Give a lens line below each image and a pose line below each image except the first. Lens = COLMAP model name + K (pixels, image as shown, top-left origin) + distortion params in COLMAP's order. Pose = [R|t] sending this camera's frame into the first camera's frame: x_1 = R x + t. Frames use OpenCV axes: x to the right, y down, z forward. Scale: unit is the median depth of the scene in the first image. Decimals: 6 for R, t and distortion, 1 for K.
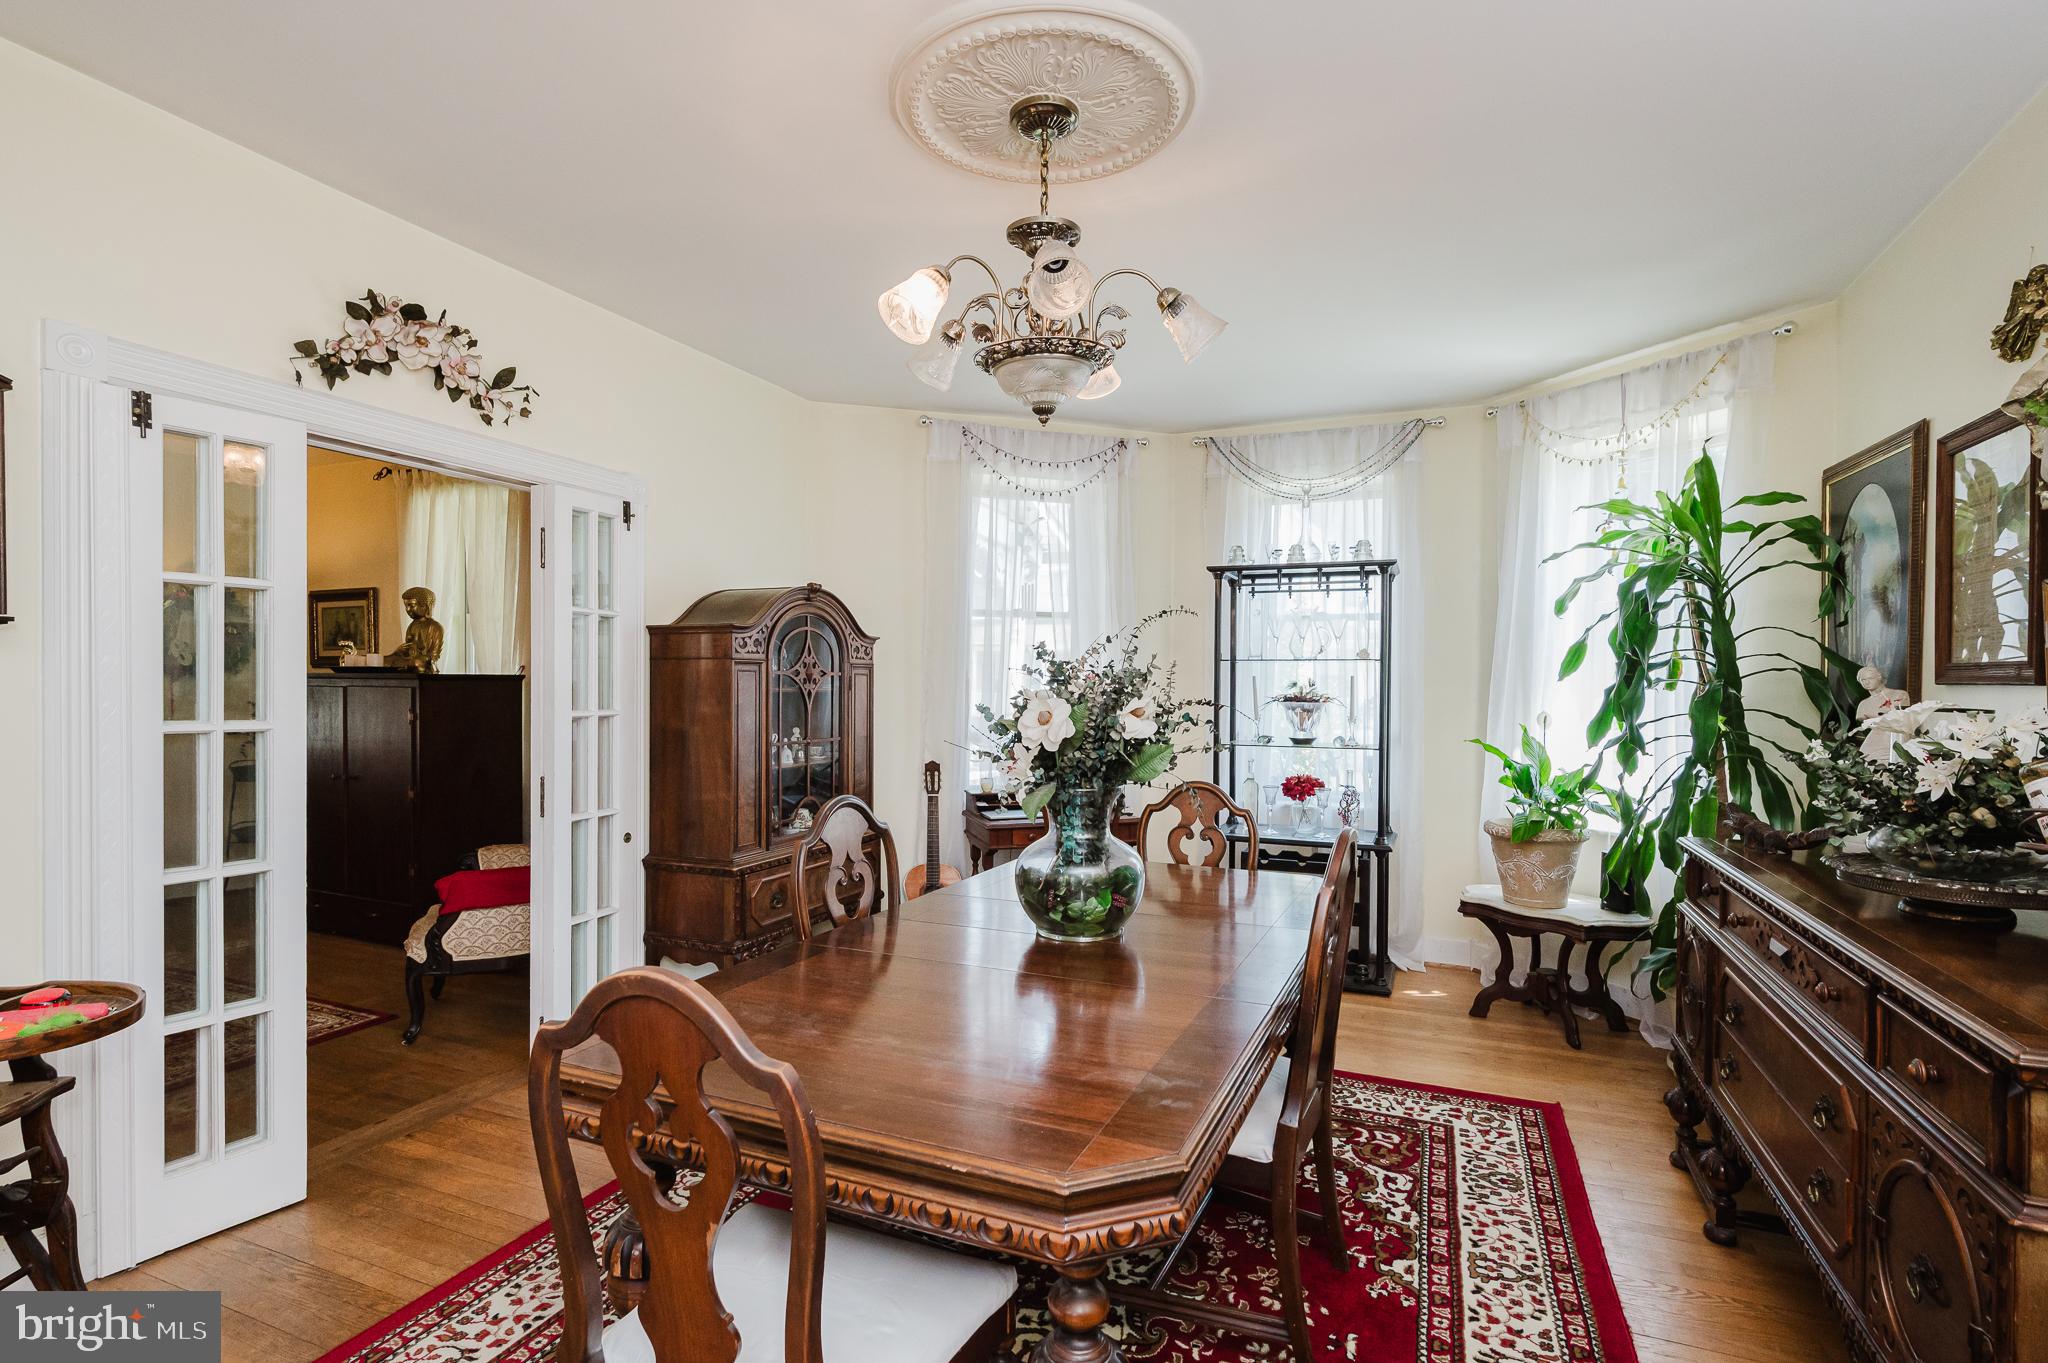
lens RADIAL K [[1001.6, 0, 1012.2], [0, 1001.6, 685.3], [0, 0, 1]] dist [0.001196, -0.000176]
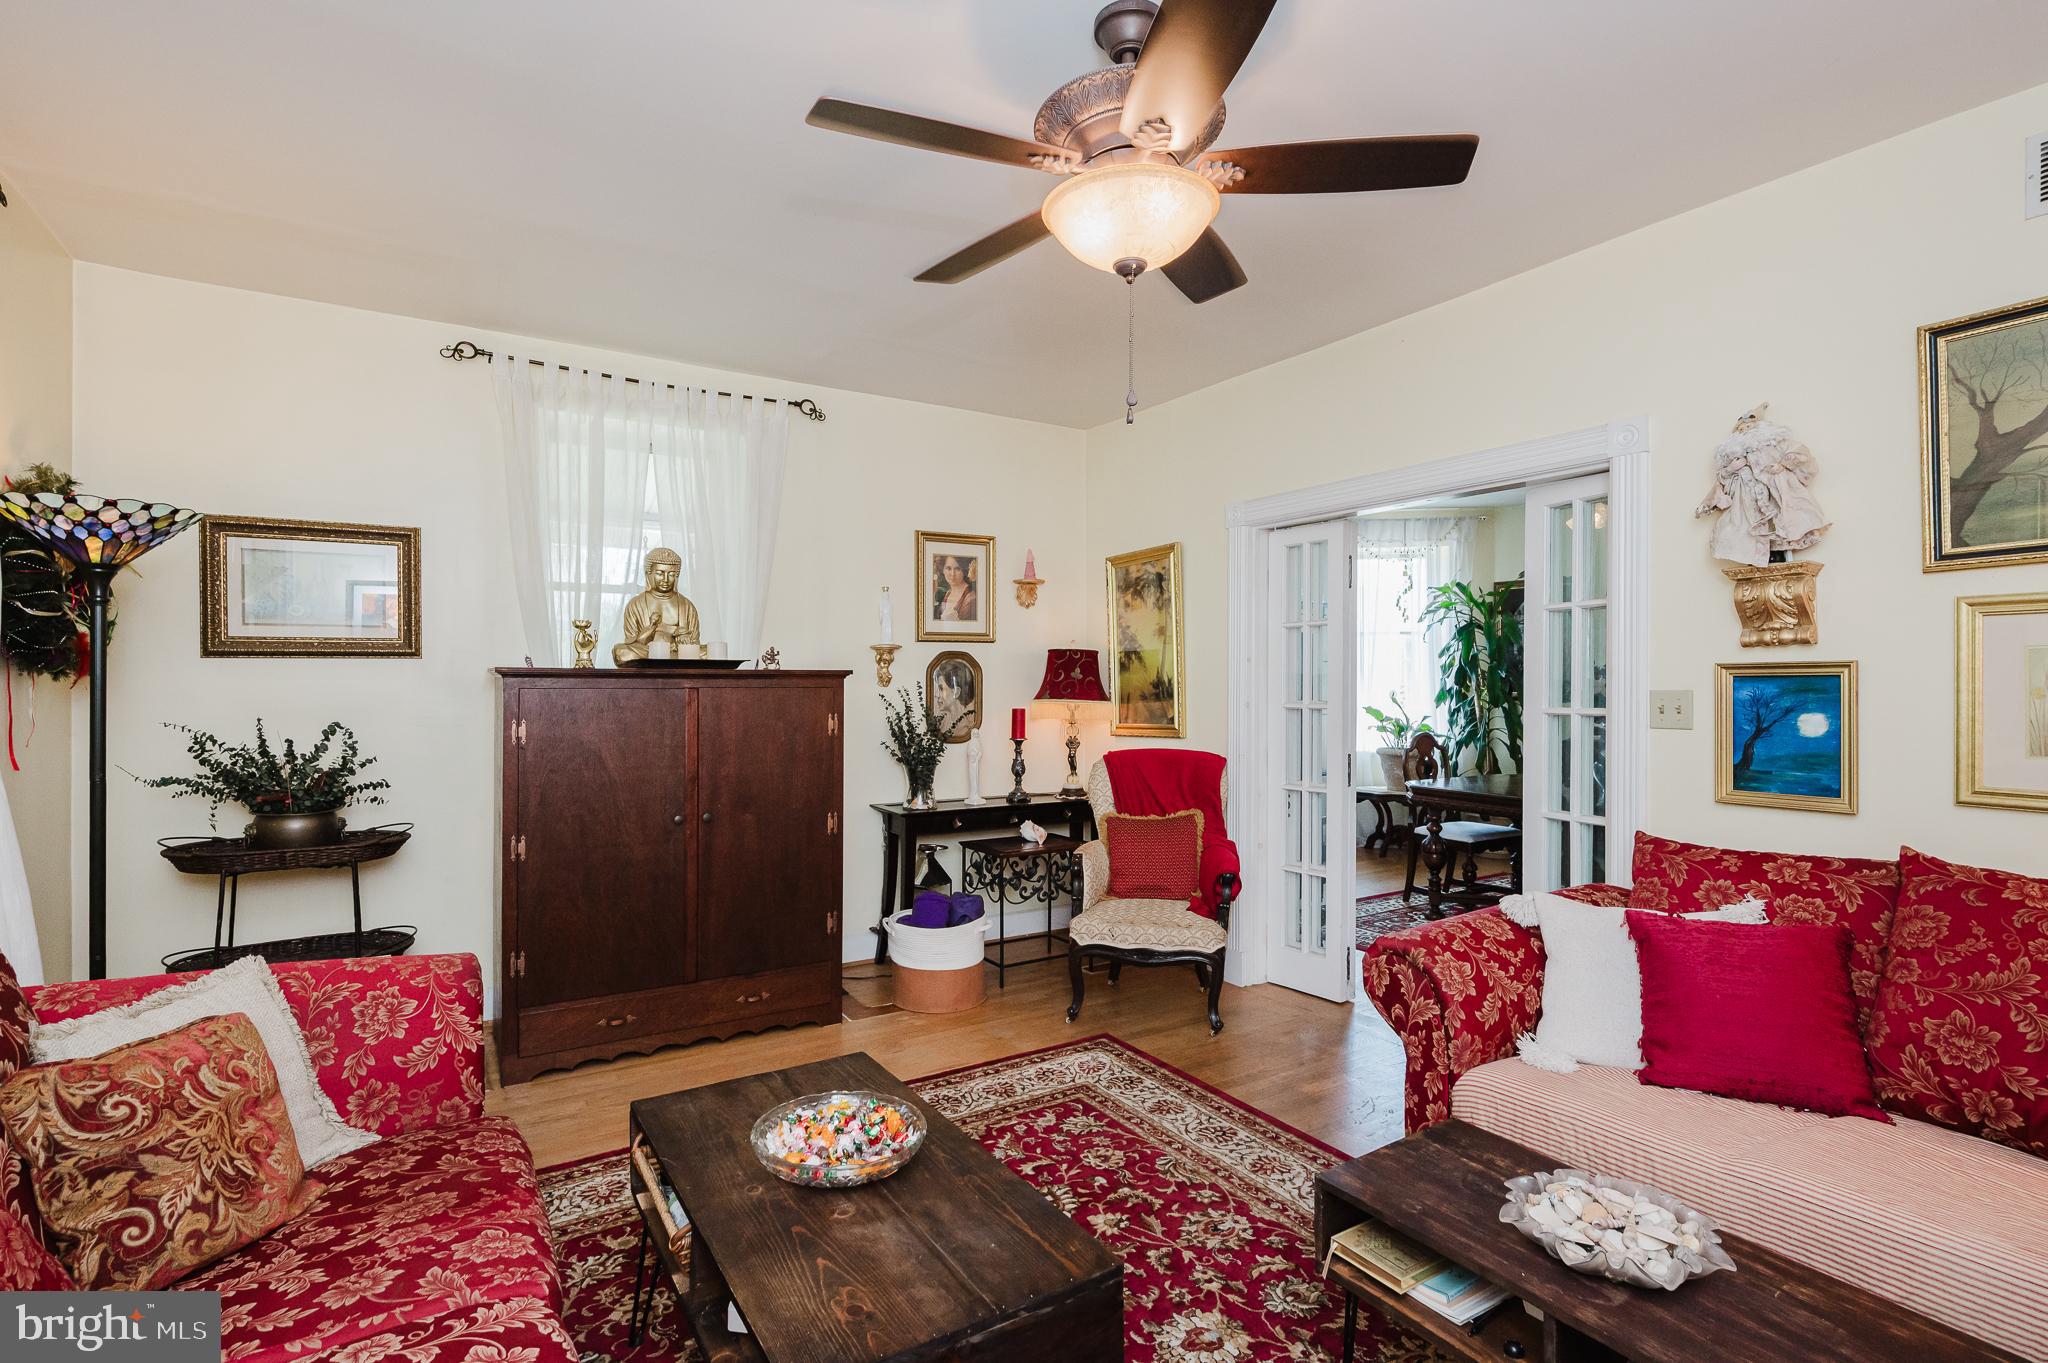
lens RADIAL K [[1001.6, 0, 1012.2], [0, 1001.6, 685.3], [0, 0, 1]] dist [0.001196, -0.000176]
pose [[0.565184, -0.018314, 0.824762, -0.925659], [-0.002640, 0.999708, 0.024008, -0.015802], [-0.824961, -0.015746, 0.564971, 0.321112]]
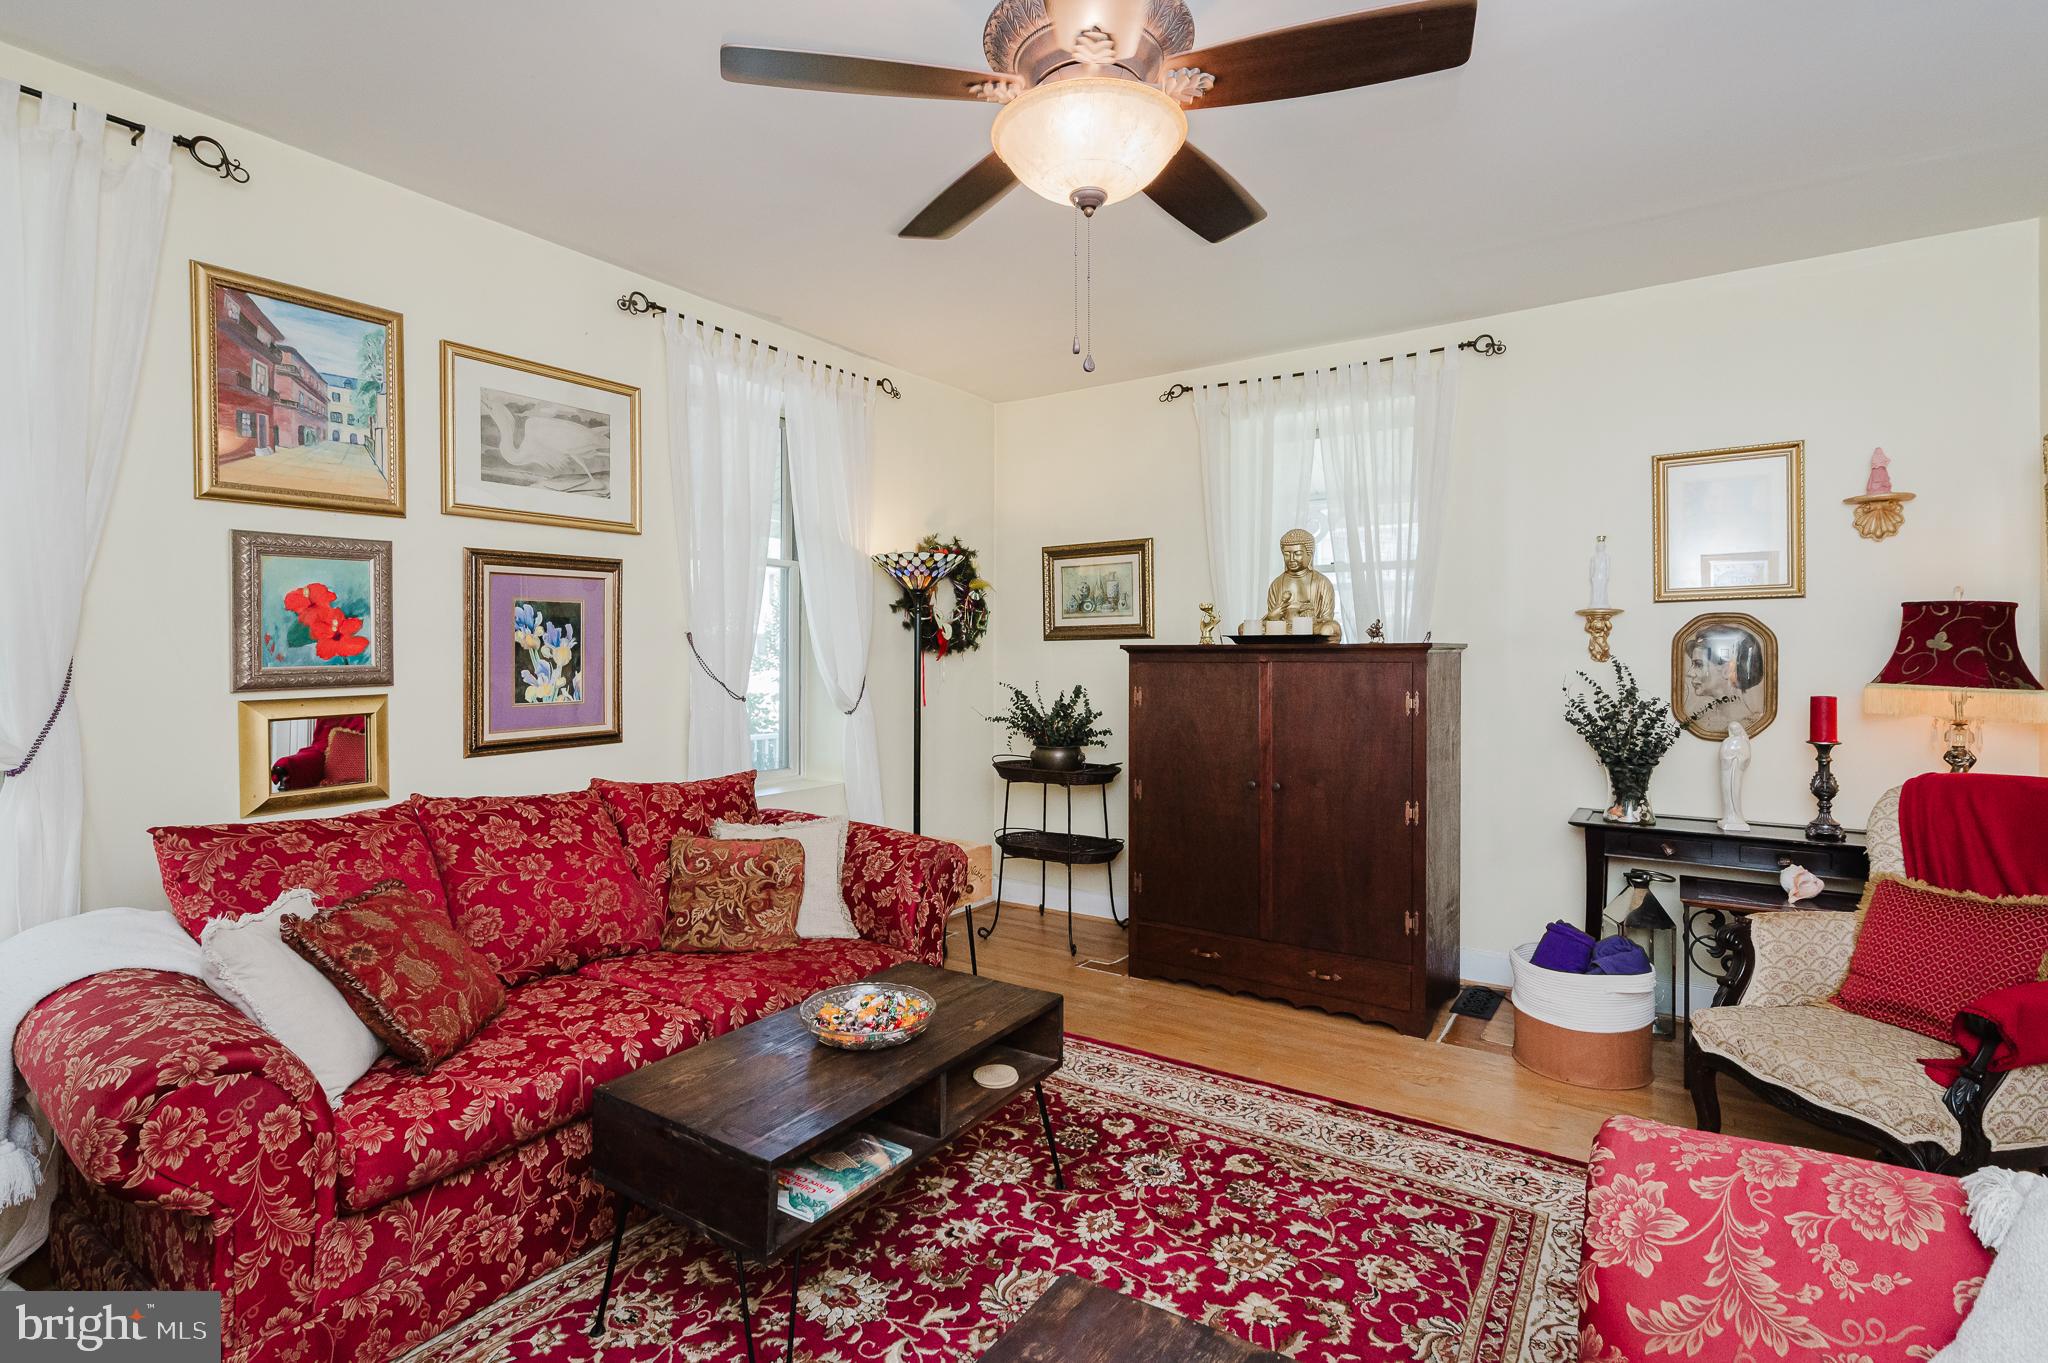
lens RADIAL K [[991.8, 0, 1014.6], [0, 991.8, 663.1], [0, 0, 1]] dist [0.000629, 0.000239]
pose [[0.979359, -0.015740, -0.201516, -0.726726], [0.019405, 0.999680, 0.016227, -0.013733], [0.201197, -0.019803, 0.979351, 0.237659]]
